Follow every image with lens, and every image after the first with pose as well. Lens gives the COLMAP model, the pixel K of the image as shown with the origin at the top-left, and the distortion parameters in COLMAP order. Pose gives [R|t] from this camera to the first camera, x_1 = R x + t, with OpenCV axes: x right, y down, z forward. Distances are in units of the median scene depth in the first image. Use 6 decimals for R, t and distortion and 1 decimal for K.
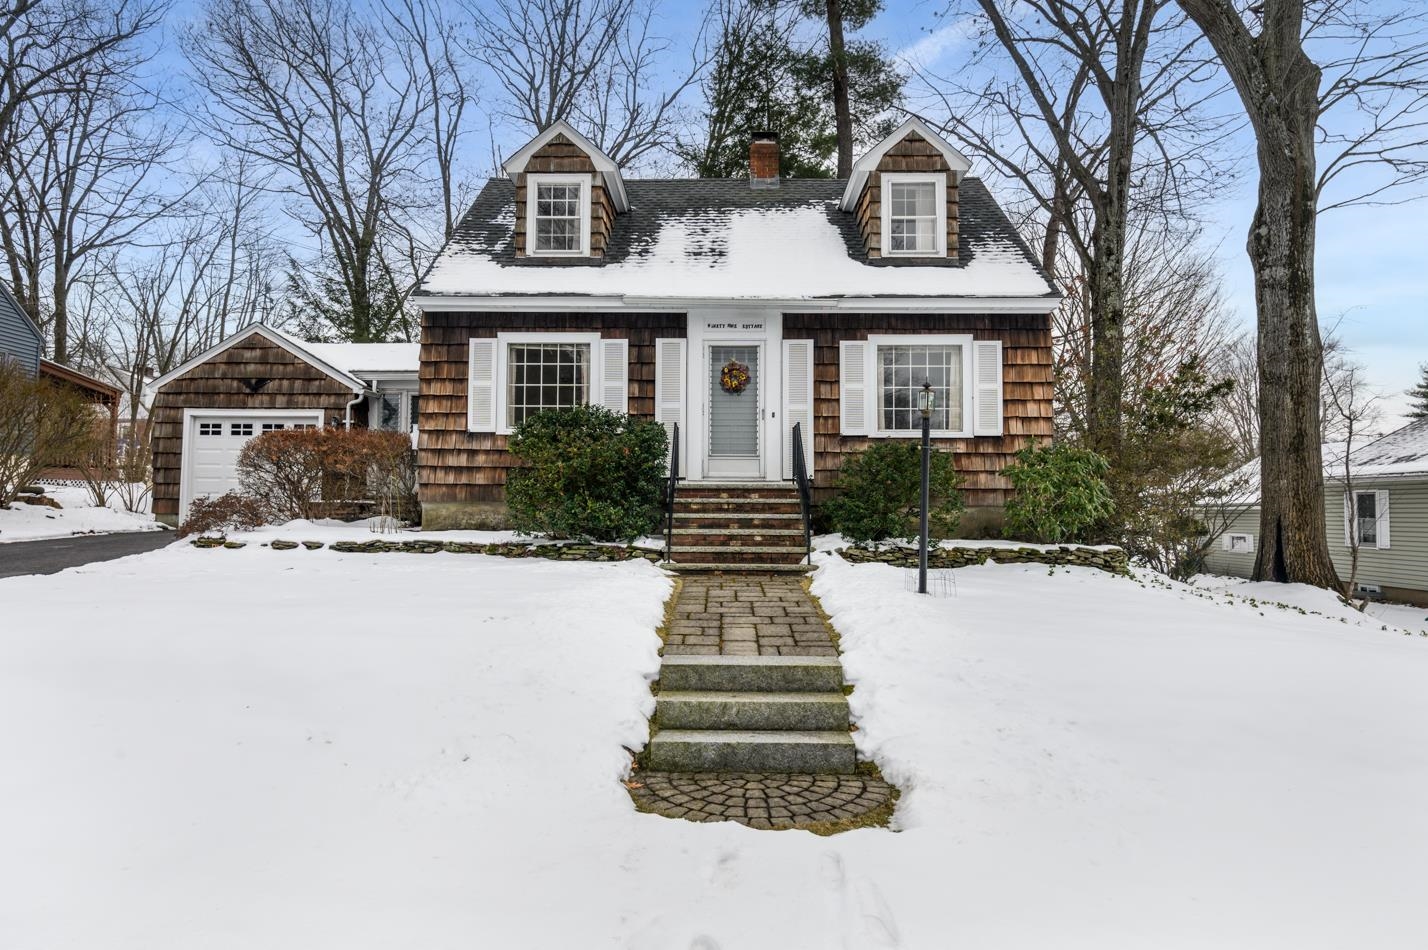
lens RADIAL K [[872.2, 0, 708.2], [0, 872.2, 442.3], [0, 0, 1]] dist [-0.016794, -0.003701]
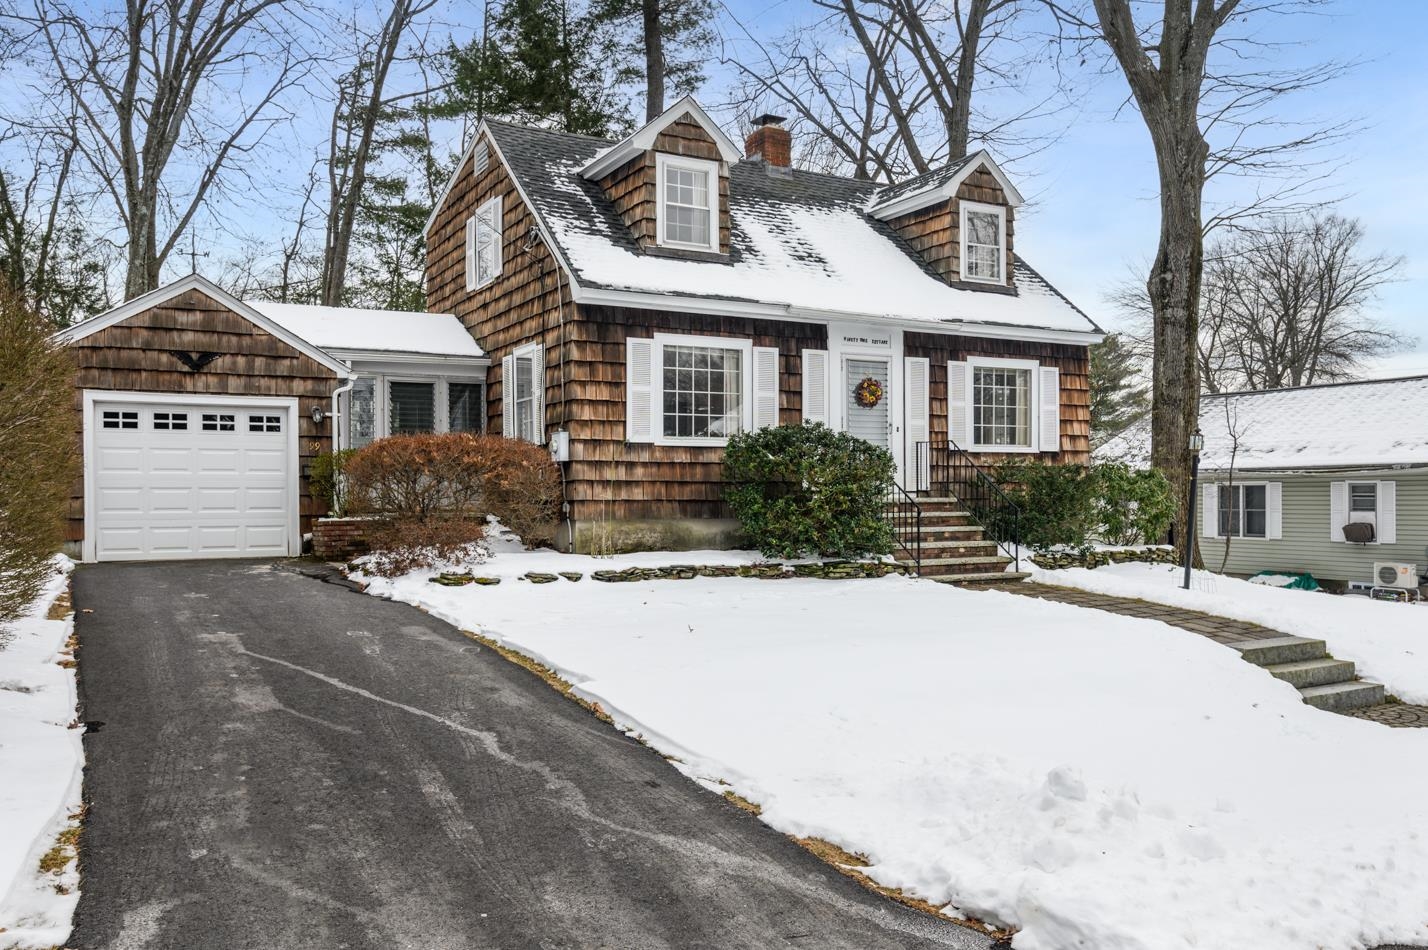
lens RADIAL K [[1143.4, 0, 716.1], [0, 1143.4, 446.5], [0, 0, 1]] dist [-0.009112, -0.002054]
pose [[0.863005, 0.008800, 0.505119, -0.791875], [-0.030006, 0.998976, 0.033861, -0.050157], [-0.504304, -0.044379, 0.862385, -0.065377]]
